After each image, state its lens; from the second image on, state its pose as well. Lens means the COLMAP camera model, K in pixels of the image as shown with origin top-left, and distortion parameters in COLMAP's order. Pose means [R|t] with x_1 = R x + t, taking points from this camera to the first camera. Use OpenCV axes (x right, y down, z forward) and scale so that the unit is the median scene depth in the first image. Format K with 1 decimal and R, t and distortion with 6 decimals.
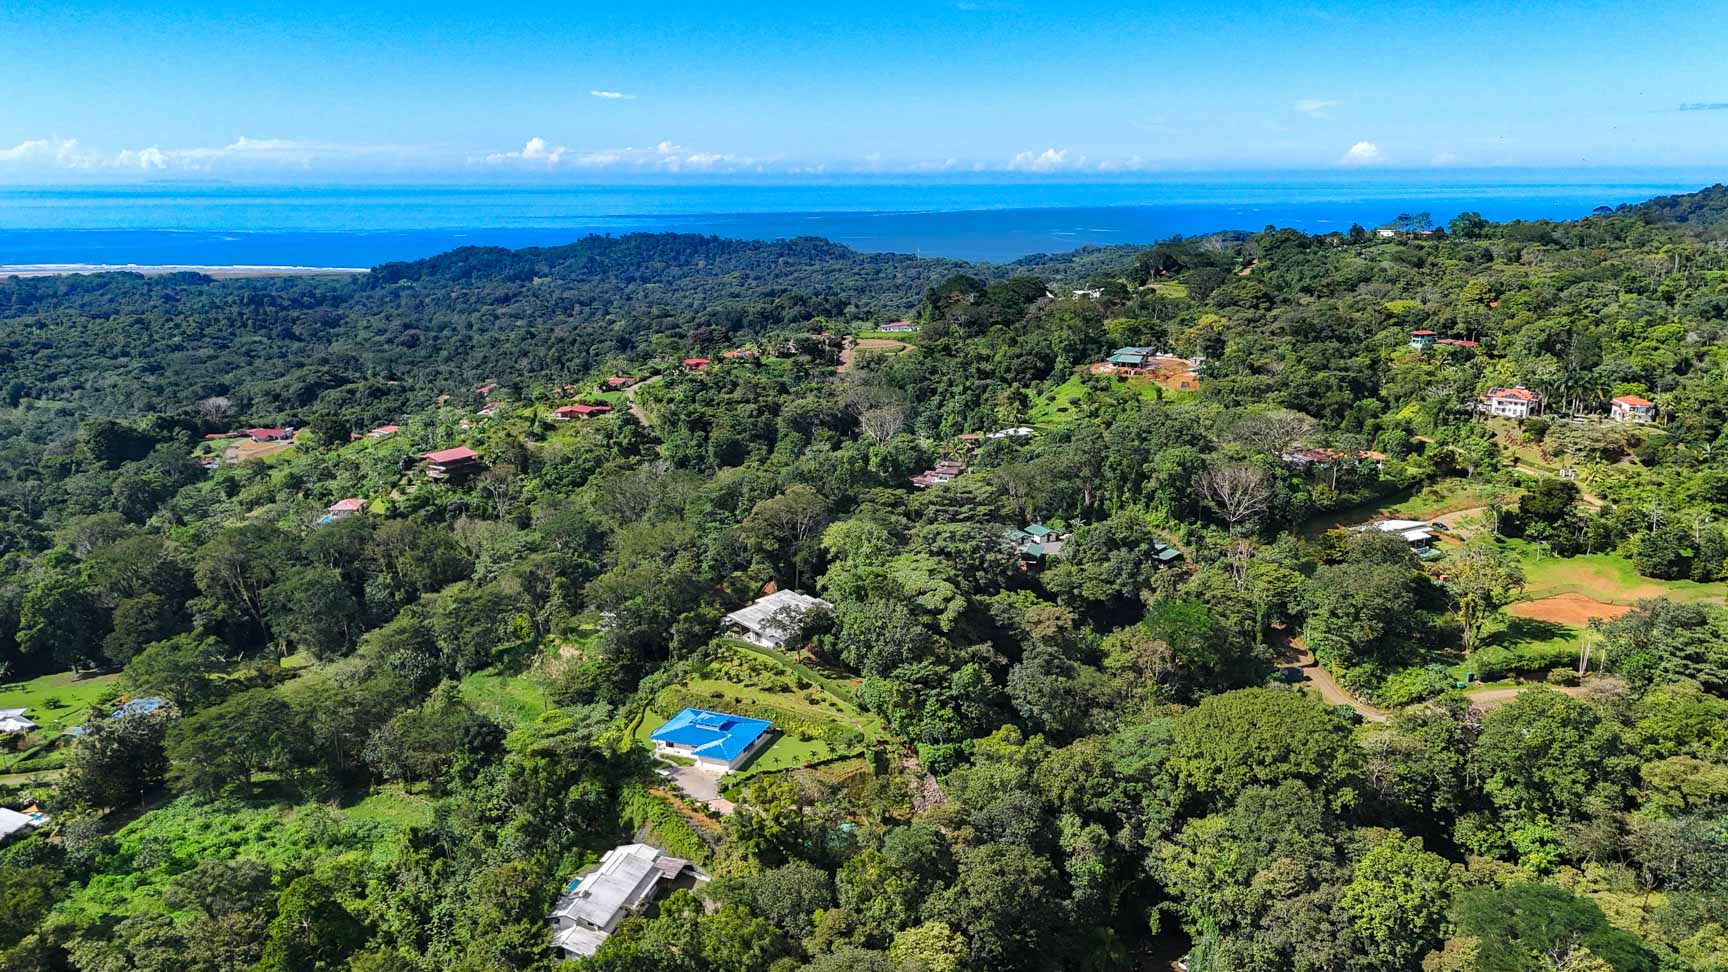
lens RADIAL K [[1279.5, 0, 870.6], [0, 1279.5, 486.6], [0, 0, 1]] dist [0.069078, -0.072769]
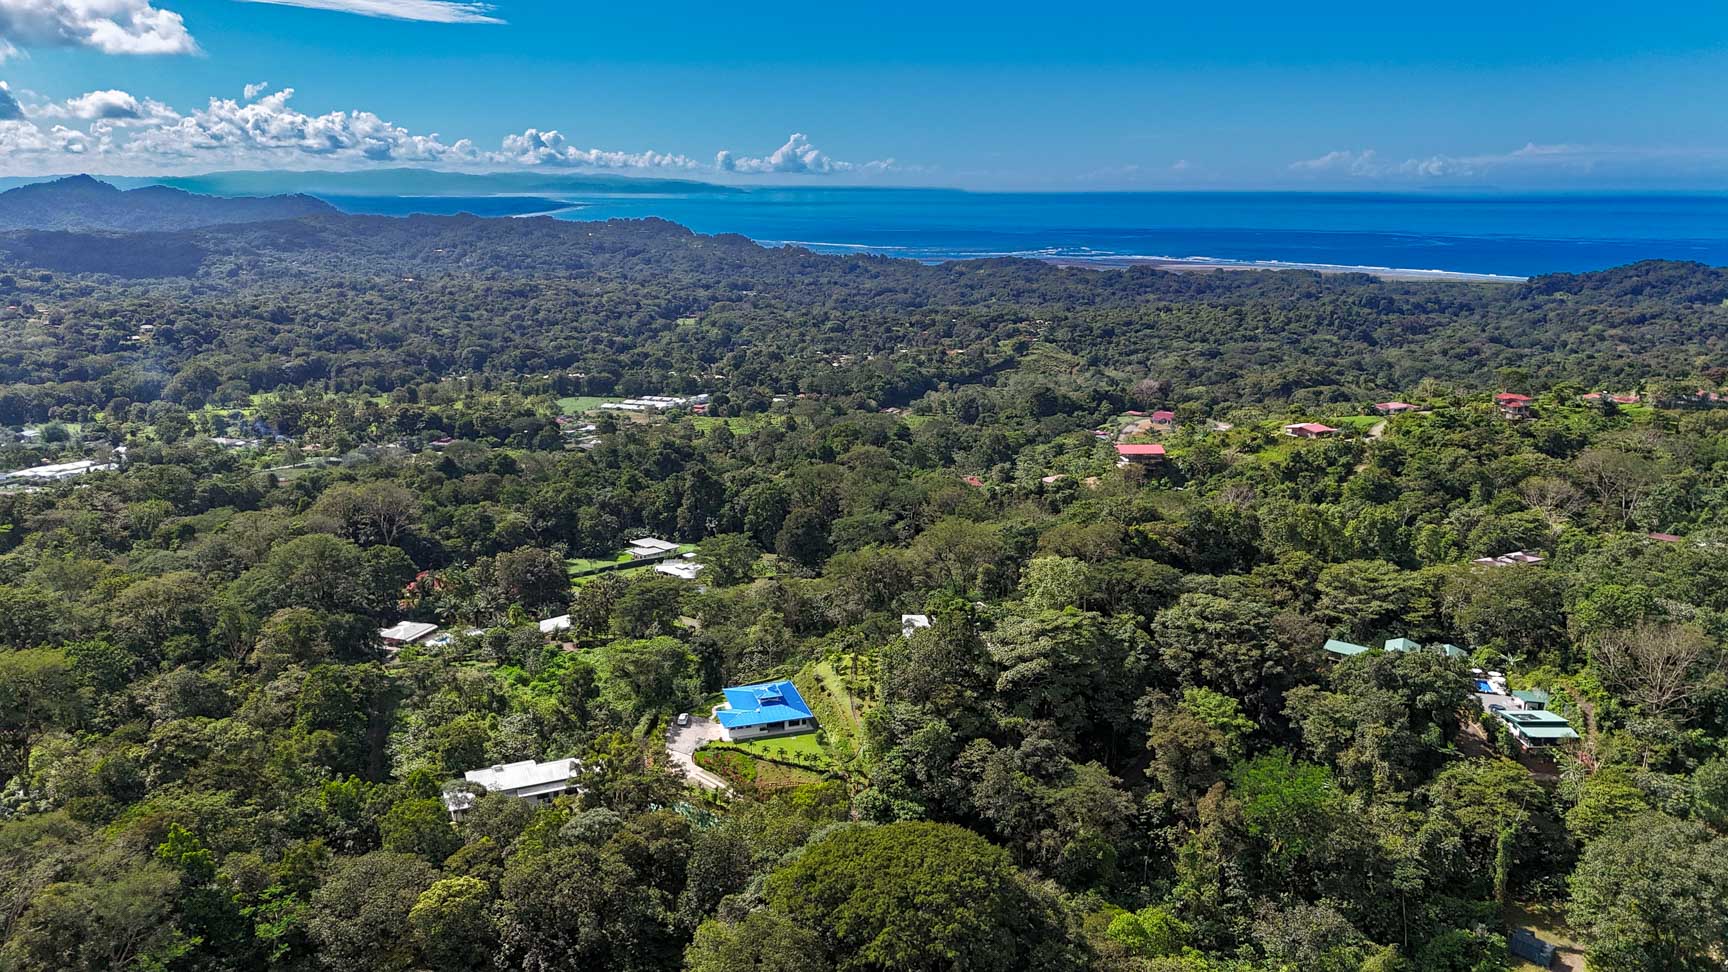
lens RADIAL K [[1279.5, 0, 859.8], [0, 1279.5, 479.6], [0, 0, 1]] dist [0.069078, -0.072769]
pose [[0.613762, 0.180493, -0.768582, 0.684245], [-0.188097, 0.978913, 0.079680, -0.084246], [0.766757, 0.095663, 0.634770, 0.377736]]
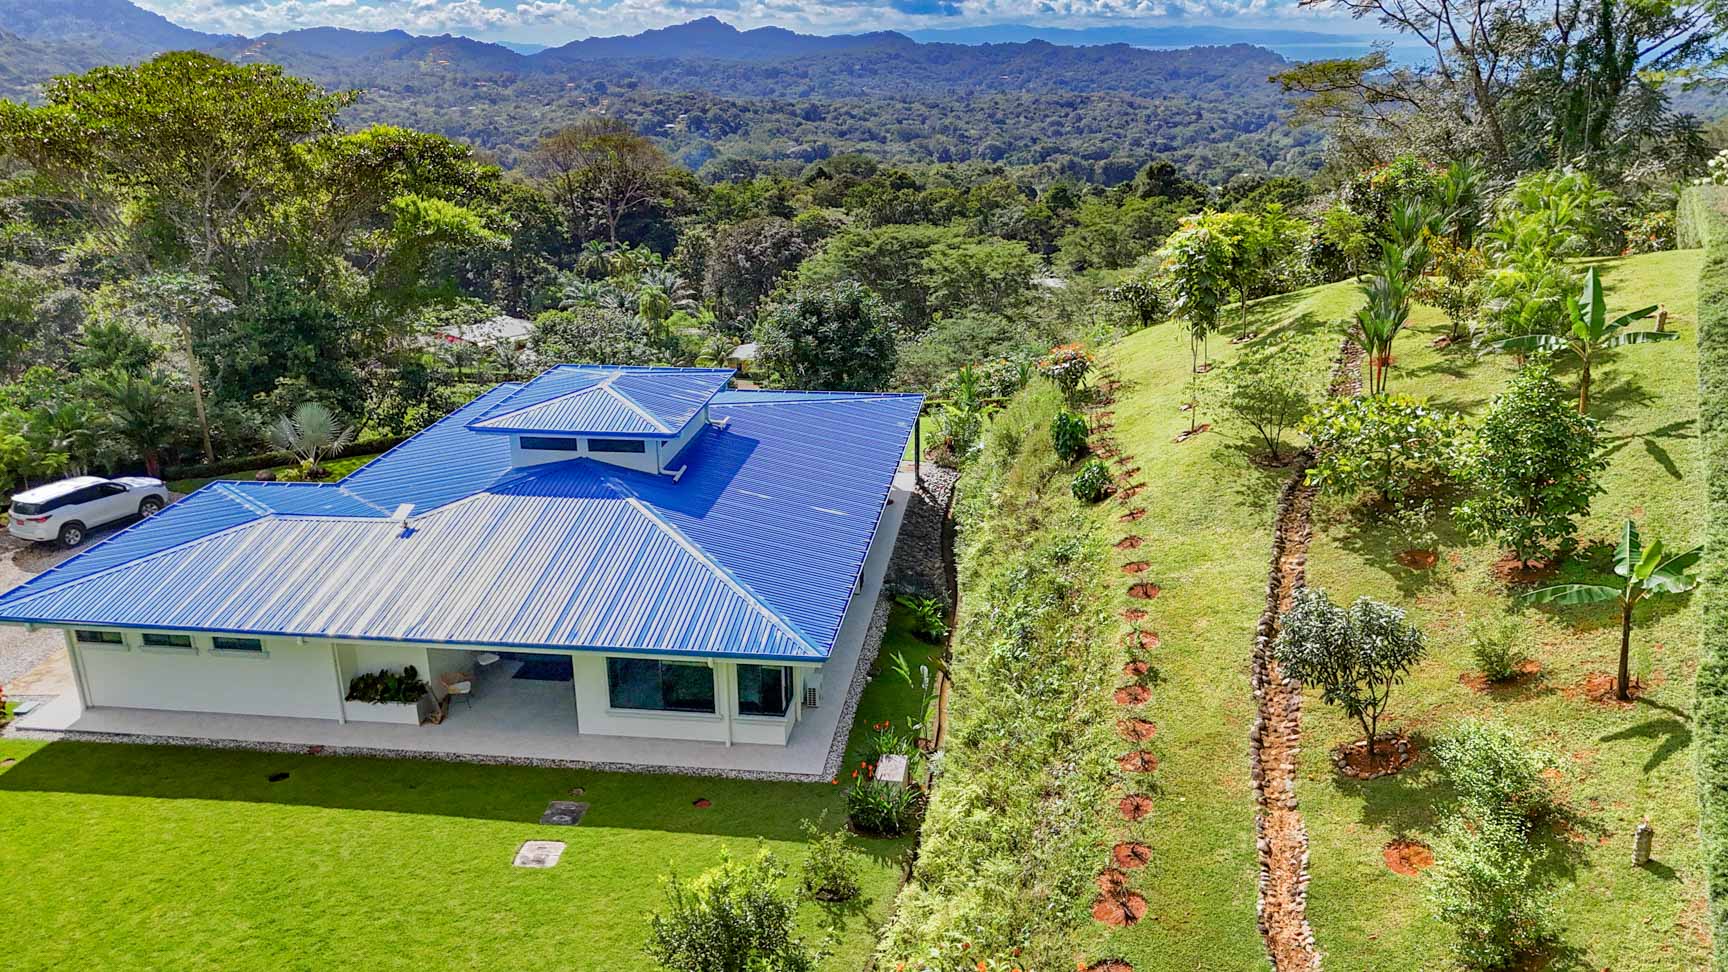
lens RADIAL K [[1279.5, 0, 862.0], [0, 1279.5, 478.6], [0, 0, 1]] dist [0.069078, -0.072769]
pose [[0.223359, 0.312819, -0.923177, 0.008372], [-0.220318, 0.938796, 0.264806, 0.145840], [0.949511, 0.144246, 0.278608, 0.978775]]
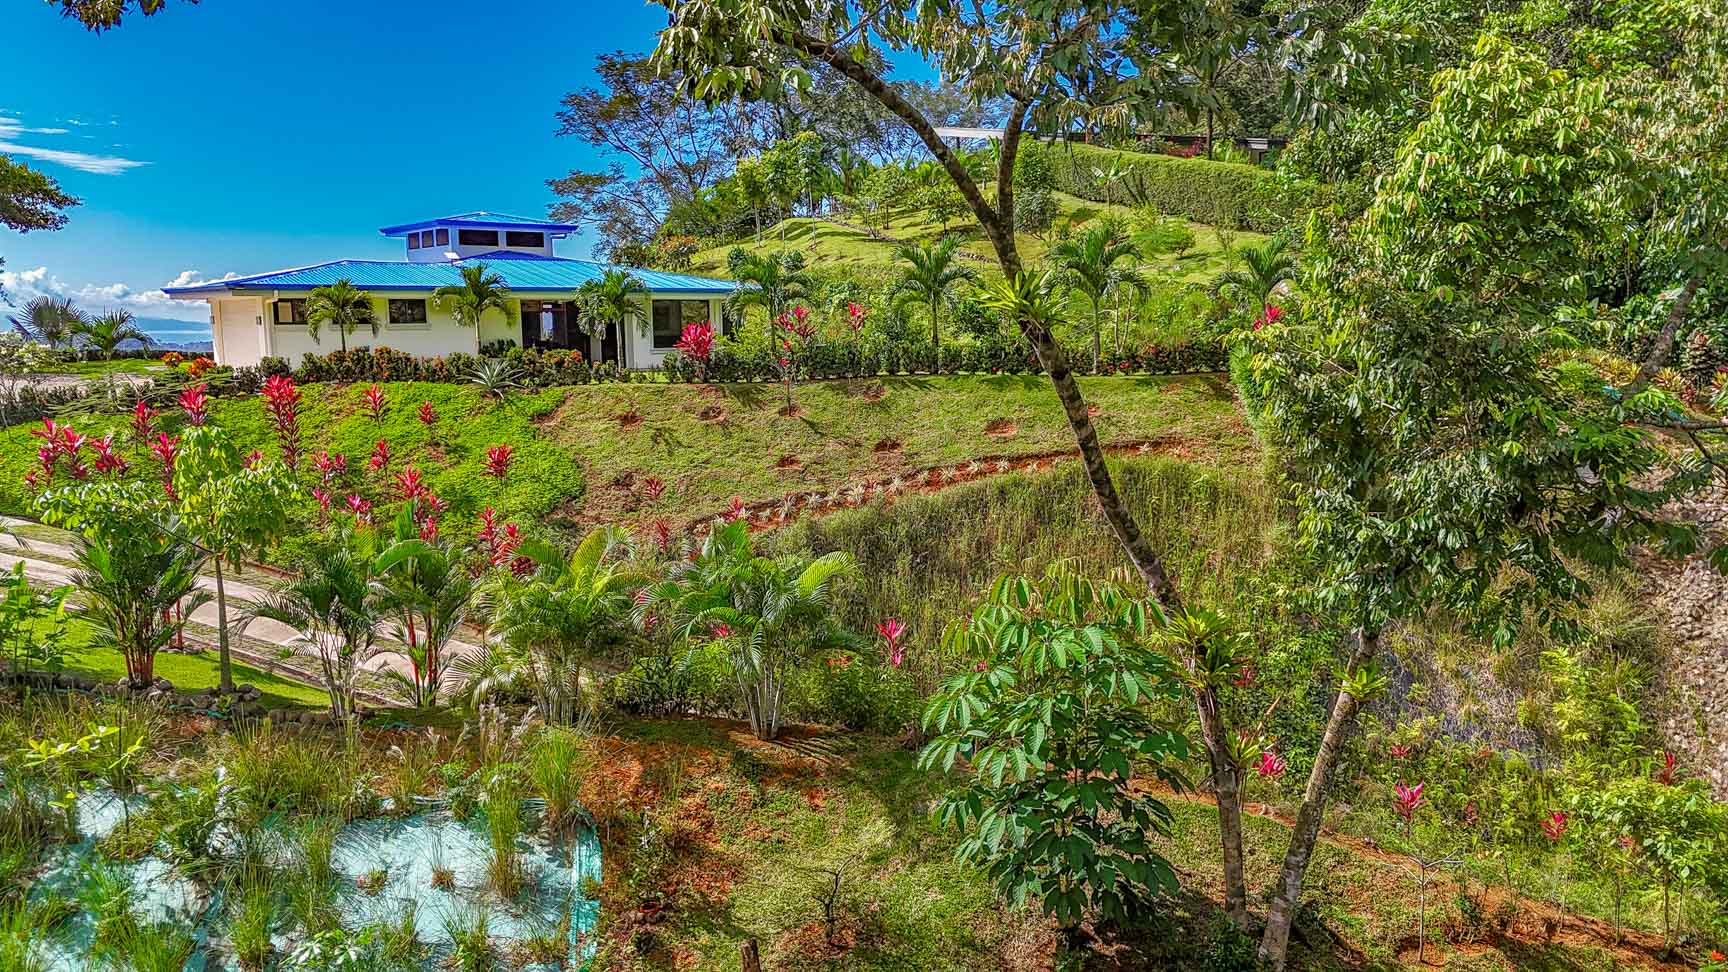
lens RADIAL K [[1279.5, 0, 864.0], [0, 1279.5, 482.4], [0, 0, 1]] dist [0.069078, -0.072769]
pose [[0.856770, 0.053463, -0.512920, 0.025047], [-0.111282, 0.990345, -0.082657, 0.224447], [0.503549, 0.127897, 0.854448, 0.861867]]
